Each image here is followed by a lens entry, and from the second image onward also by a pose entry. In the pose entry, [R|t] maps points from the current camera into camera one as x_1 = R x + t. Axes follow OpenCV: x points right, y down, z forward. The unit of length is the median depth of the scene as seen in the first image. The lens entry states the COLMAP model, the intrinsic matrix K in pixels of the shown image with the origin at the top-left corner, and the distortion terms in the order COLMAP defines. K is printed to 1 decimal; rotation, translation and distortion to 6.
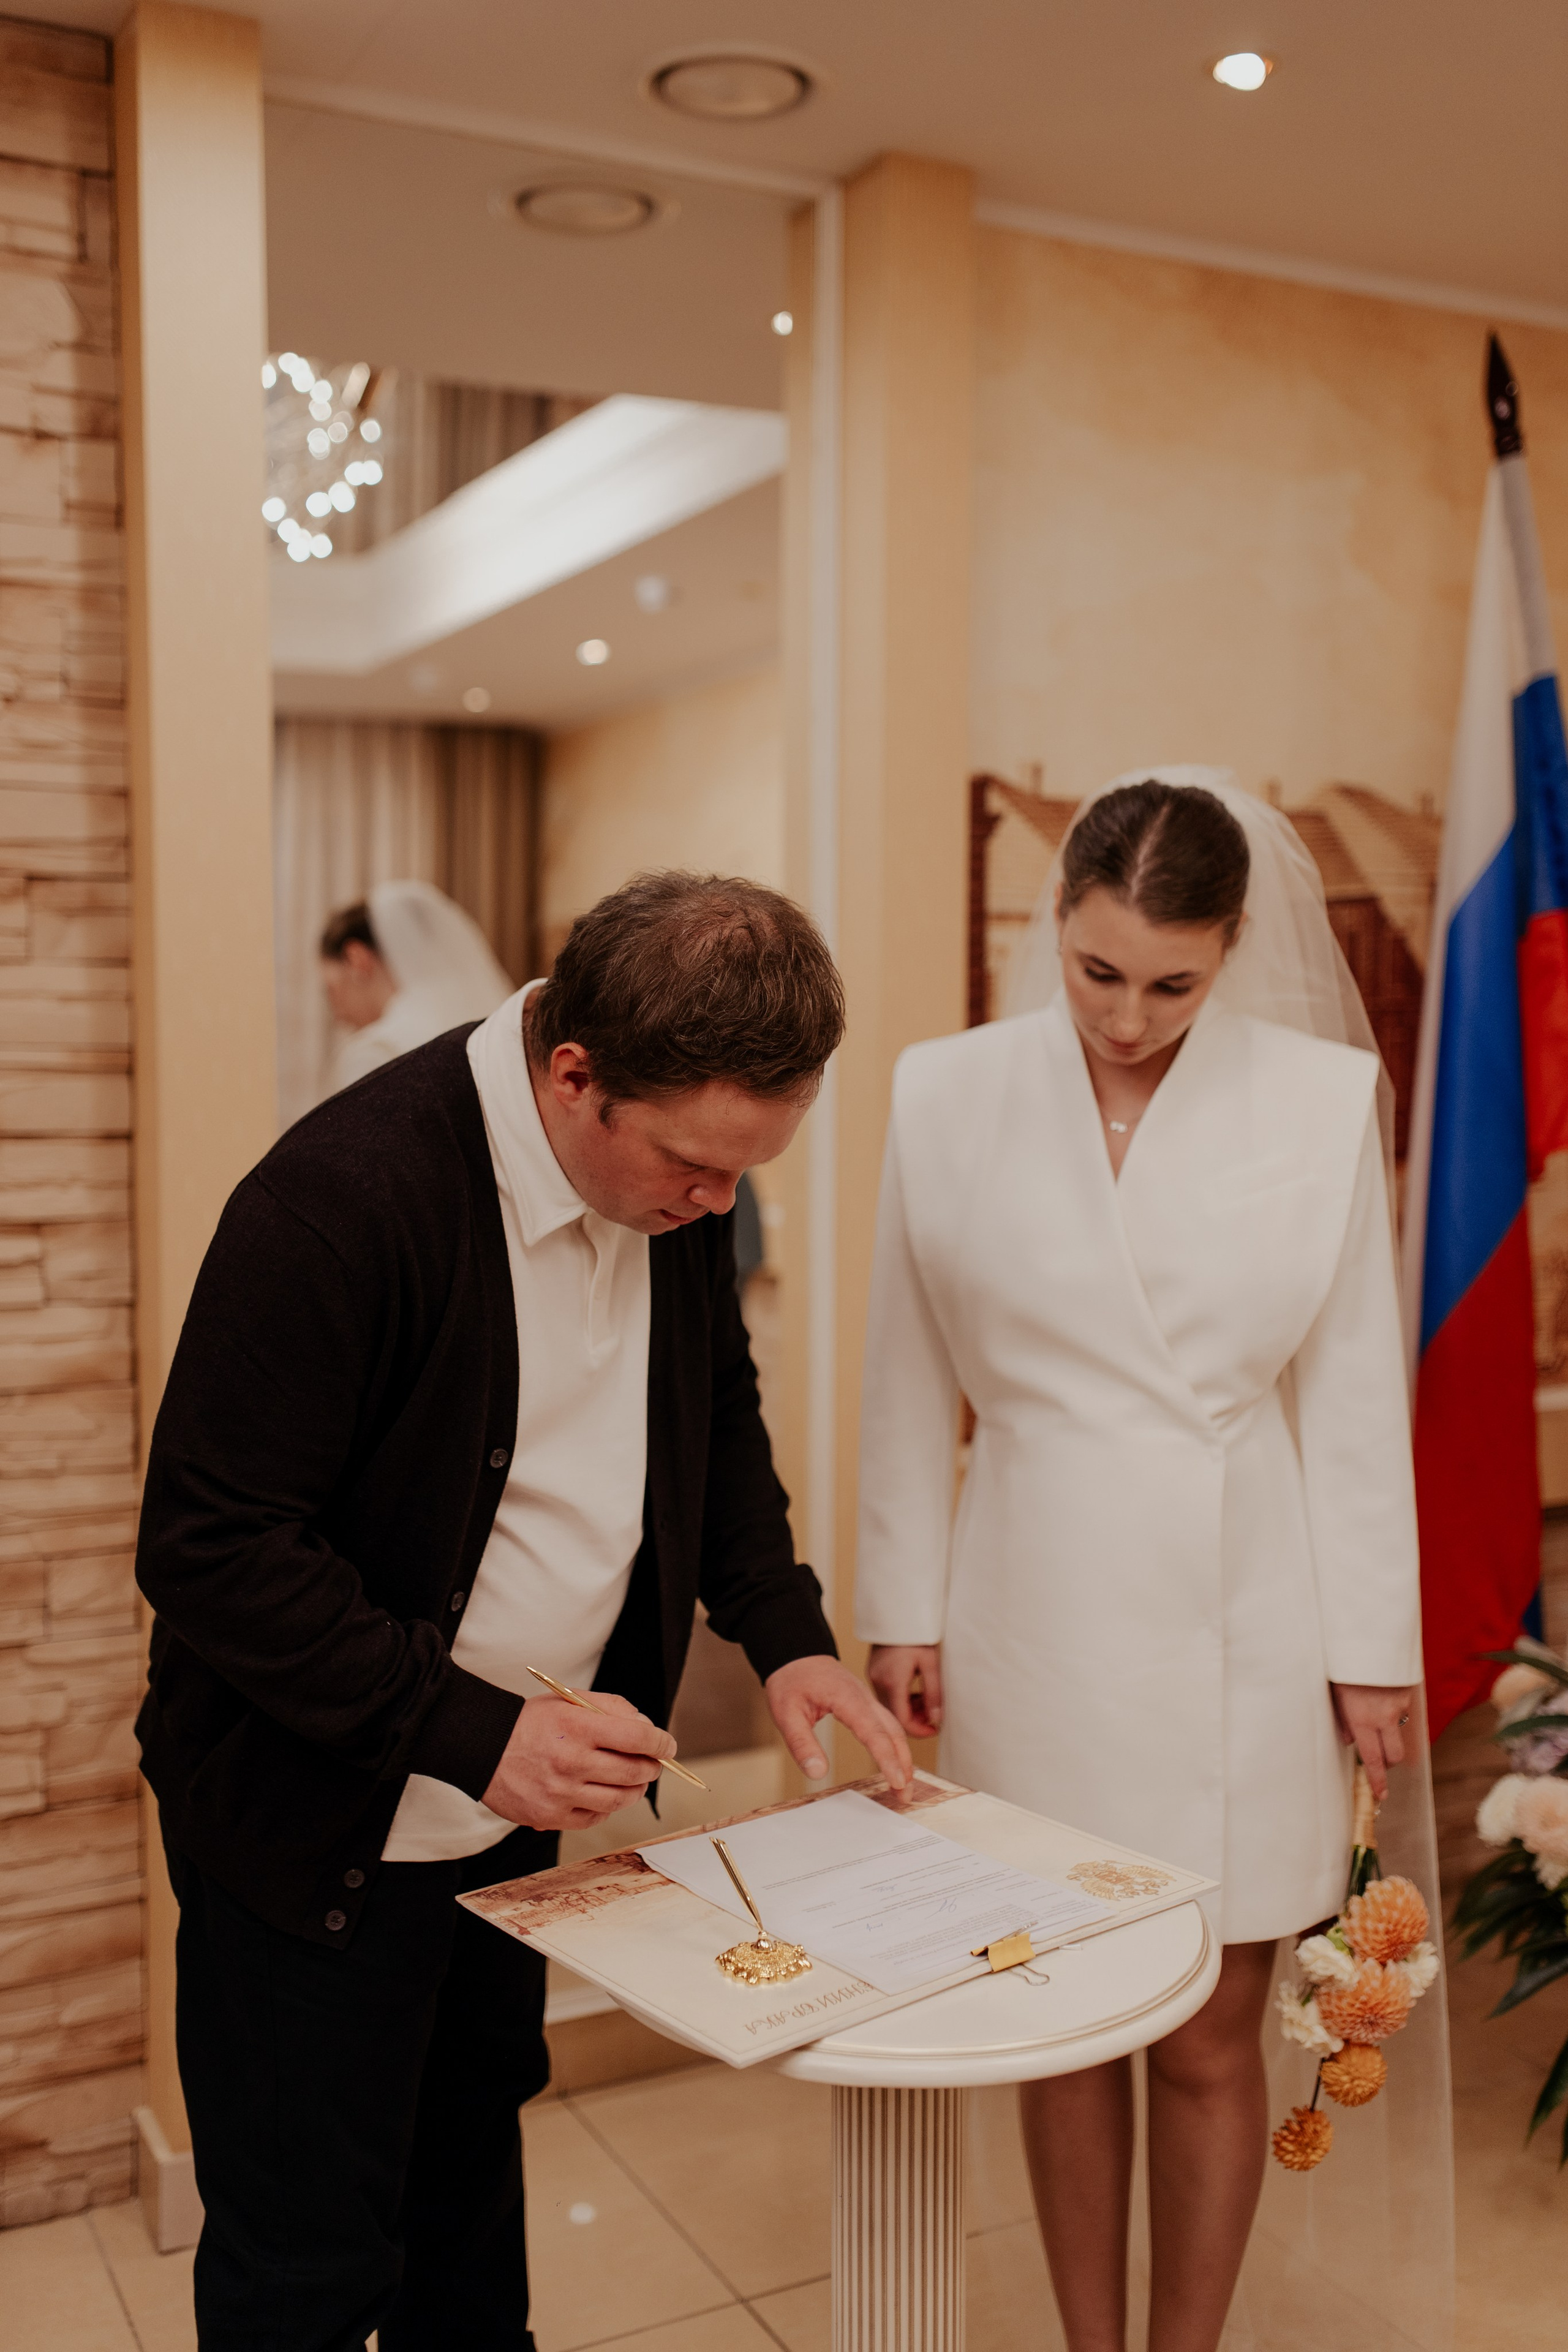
lens RADIAL K [[2269.9, 0, 784.0], [0, 2269.9, 1176.0], [0, 0, 1]] dist [0.040268, 0.006816]
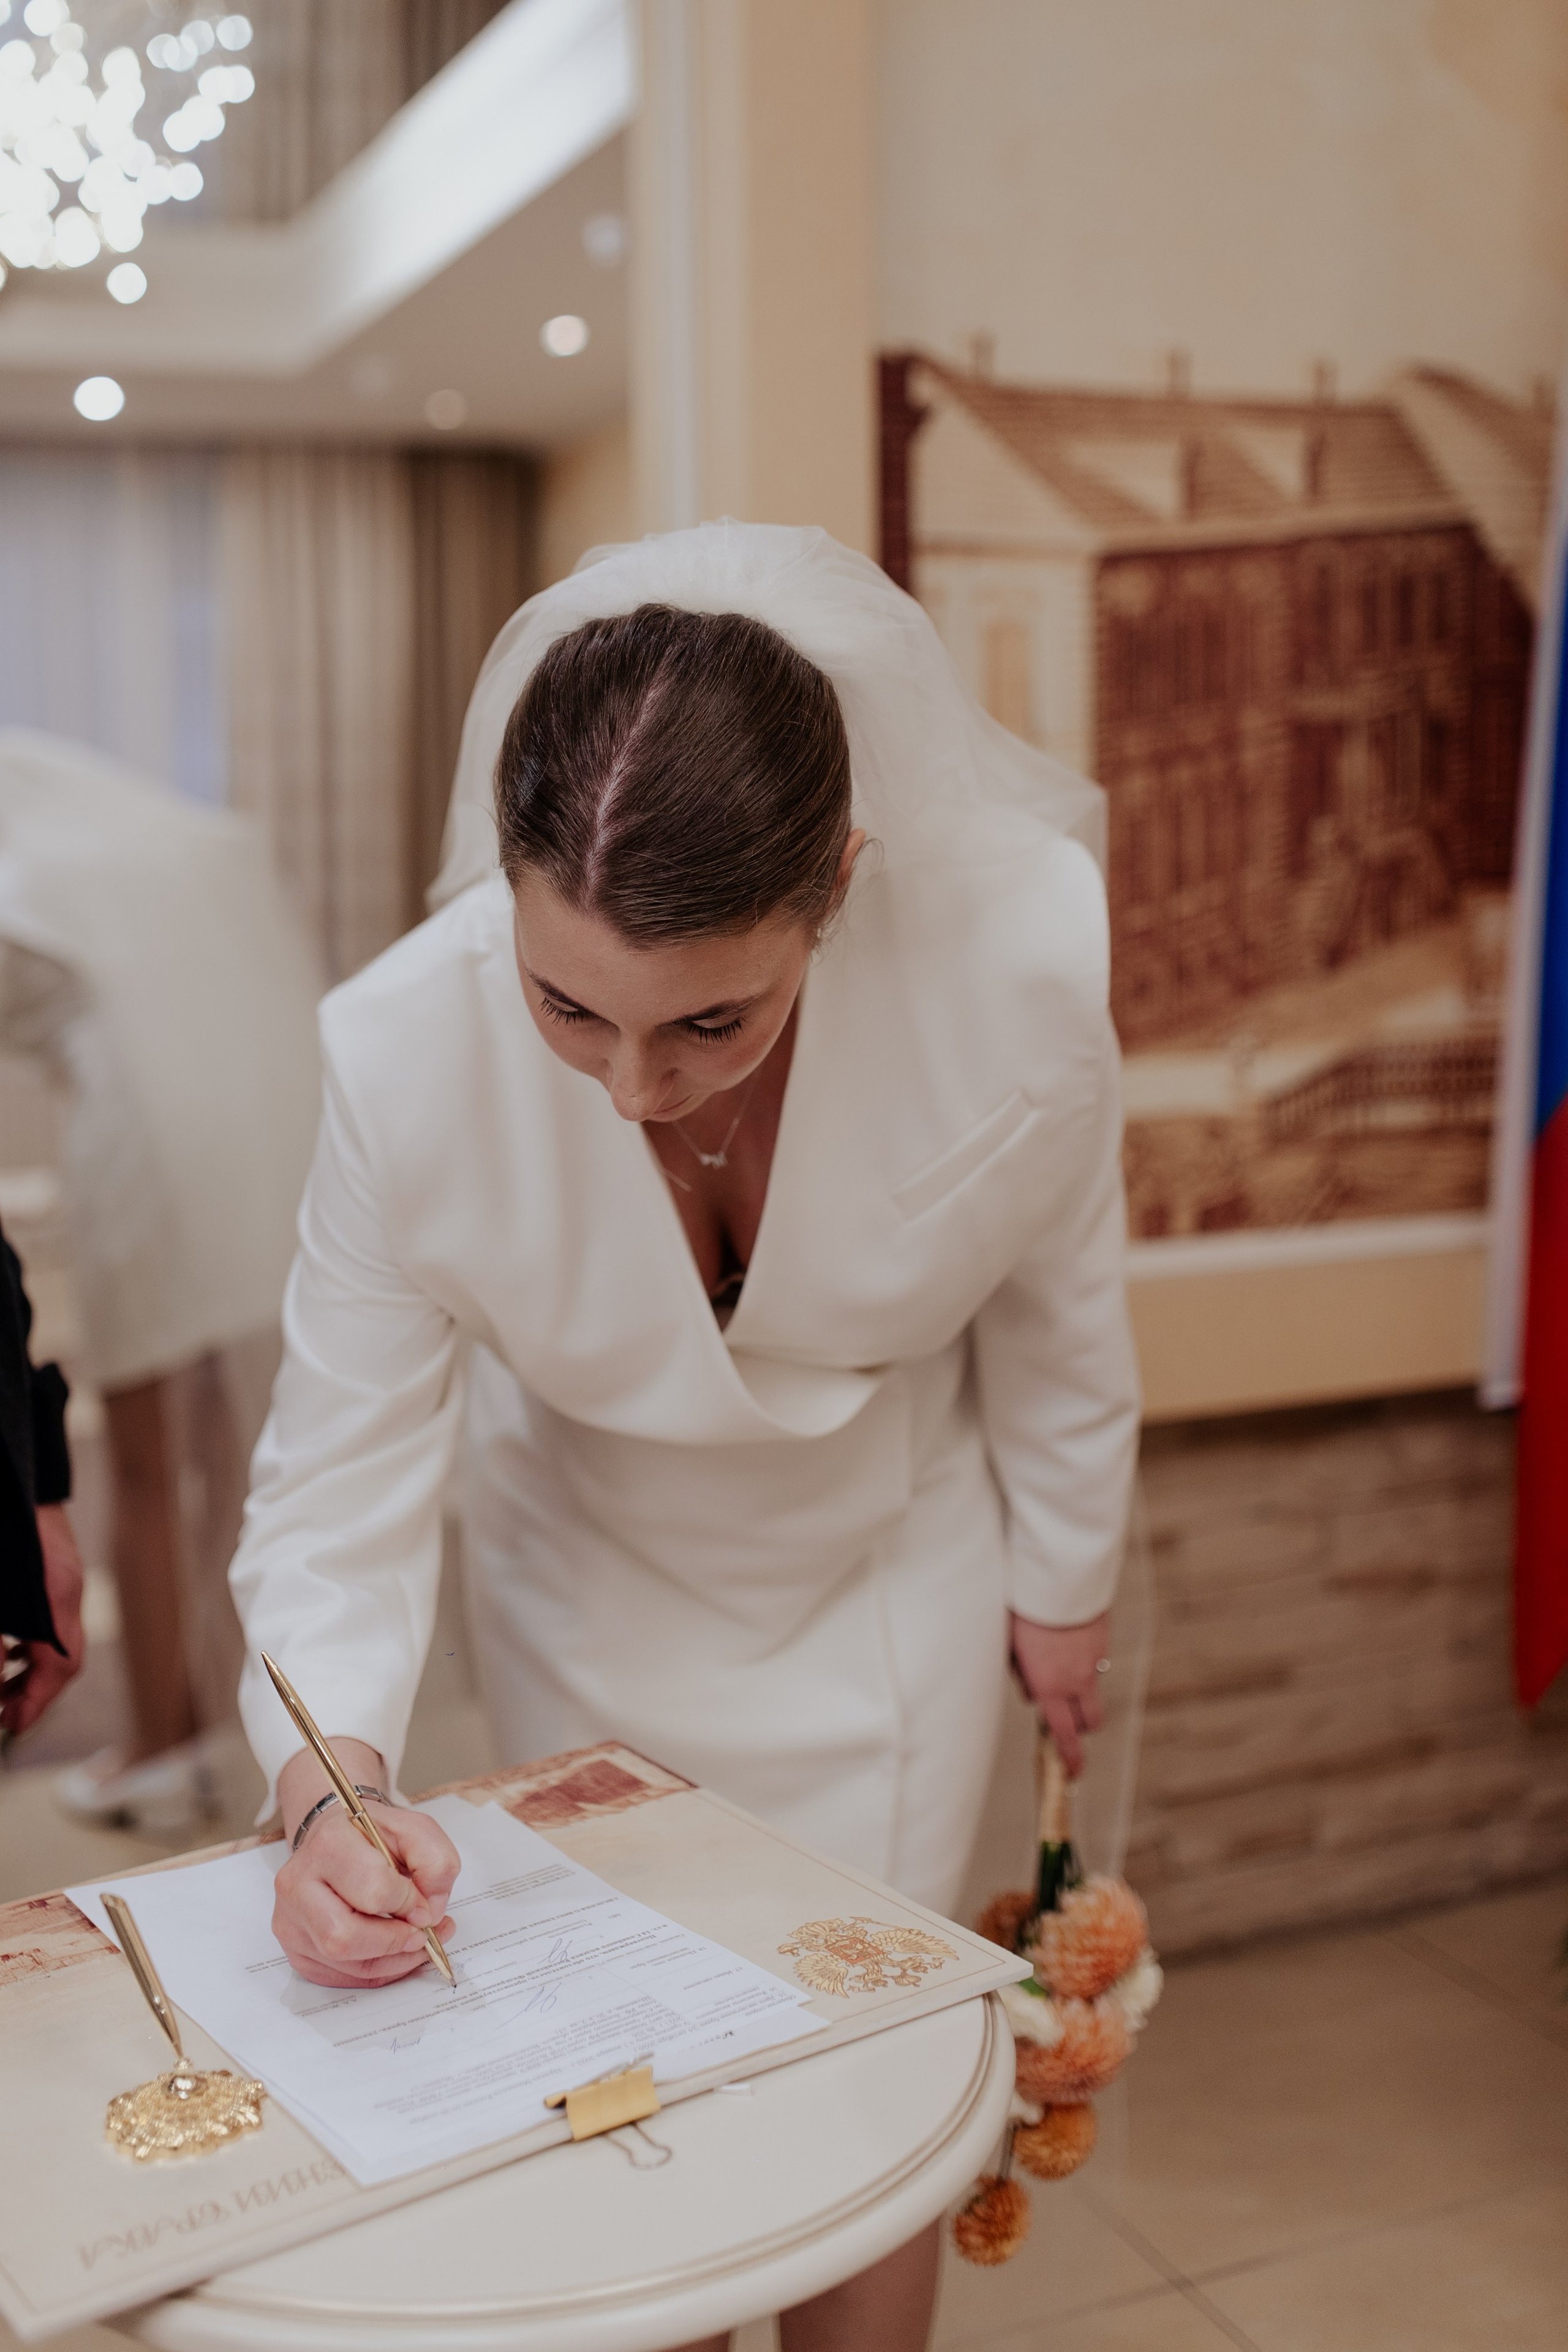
lens RADIAL K [[2385.8, 0, 784.5], [0, 2385.8, 1045.3], [0, 0, 1]] dist [0.054699, -0.035377]
pose [[0.996486, -0.011852, -0.082919, 0.180456], [0.012210, 0.999918, 0.003816, 0.069979], [0.082867, -0.004815, 0.996549, 0.378023]]
